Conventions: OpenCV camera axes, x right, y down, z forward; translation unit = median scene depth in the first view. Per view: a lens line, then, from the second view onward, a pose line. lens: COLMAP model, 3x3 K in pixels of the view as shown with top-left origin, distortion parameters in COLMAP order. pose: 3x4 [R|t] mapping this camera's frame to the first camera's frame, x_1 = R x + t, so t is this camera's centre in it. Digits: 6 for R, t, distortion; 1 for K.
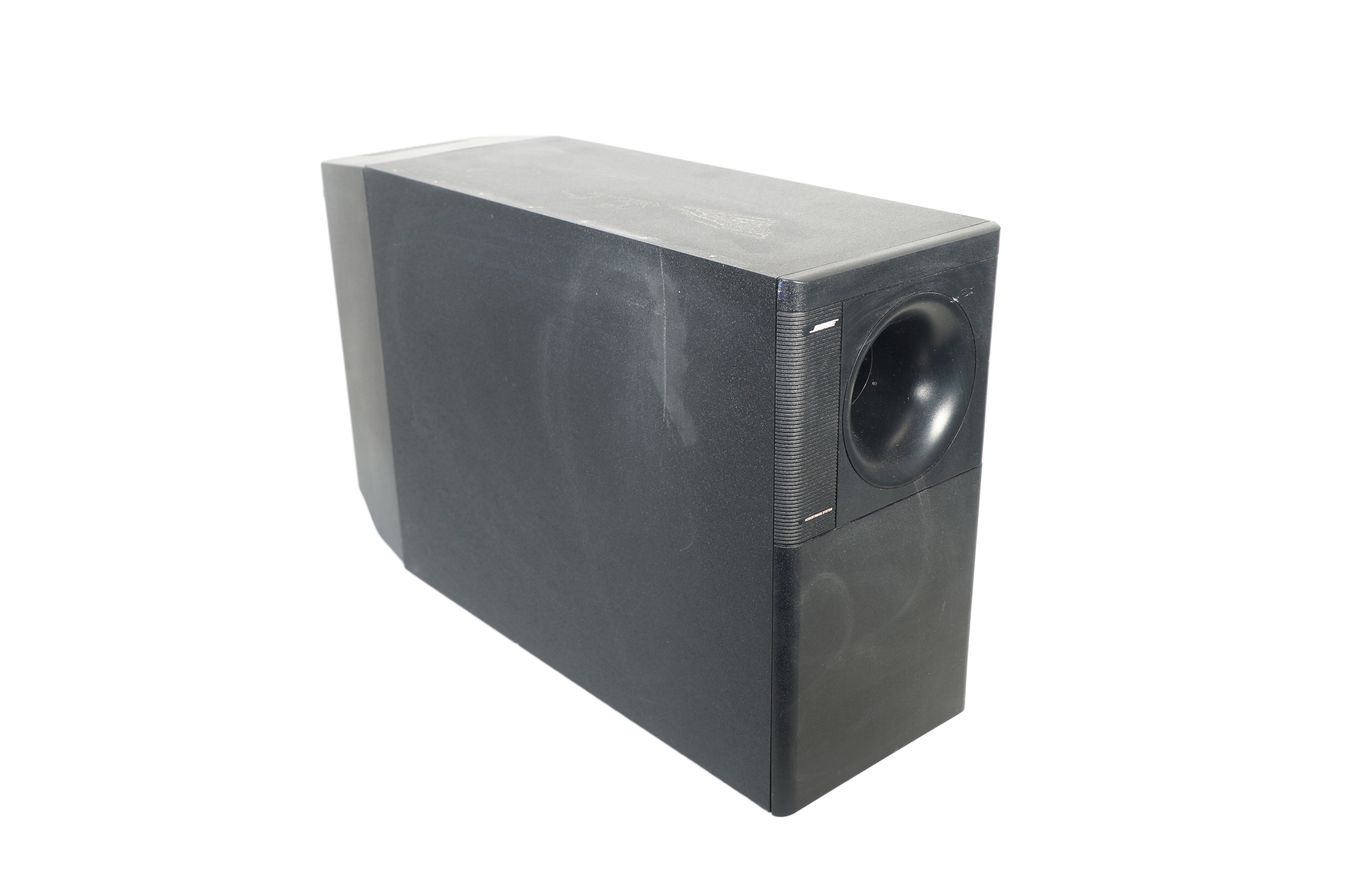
lens RADIAL K [[1369.3, 0, 674.5], [0, 1369.3, 447.5], [0, 0, 1]] dist [-0.043043, 0.018367]
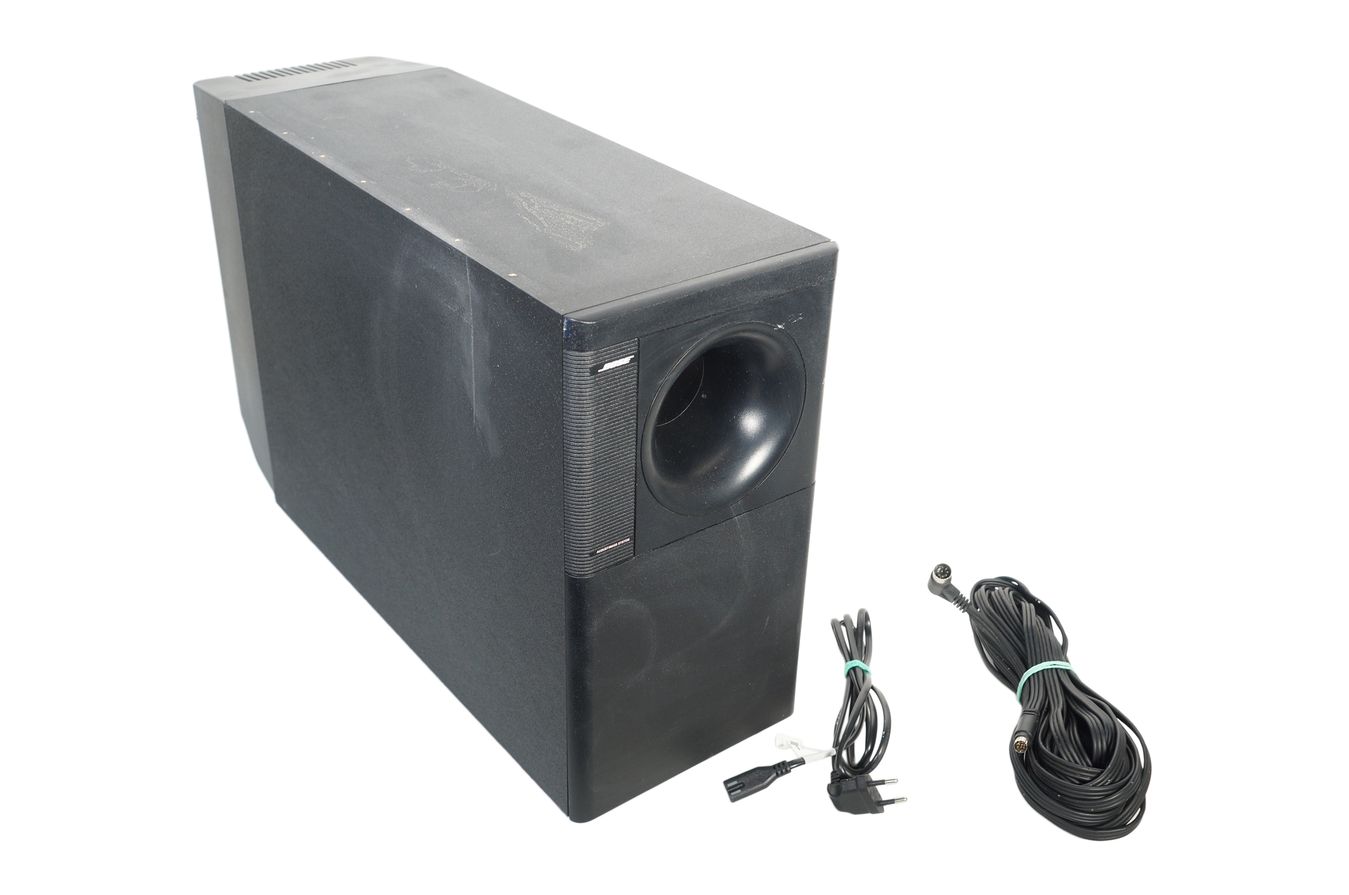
lens RADIAL K [[1369.3, 0, 674.5], [0, 1369.3, 447.5], [0, 0, 1]] dist [-0.043043, 0.018367]
pose [[0.997229, 0.070507, -0.023719, 0.159715], [-0.066826, 0.989155, 0.130791, -0.143366], [0.032684, -0.128844, 0.991126, 0.046882]]
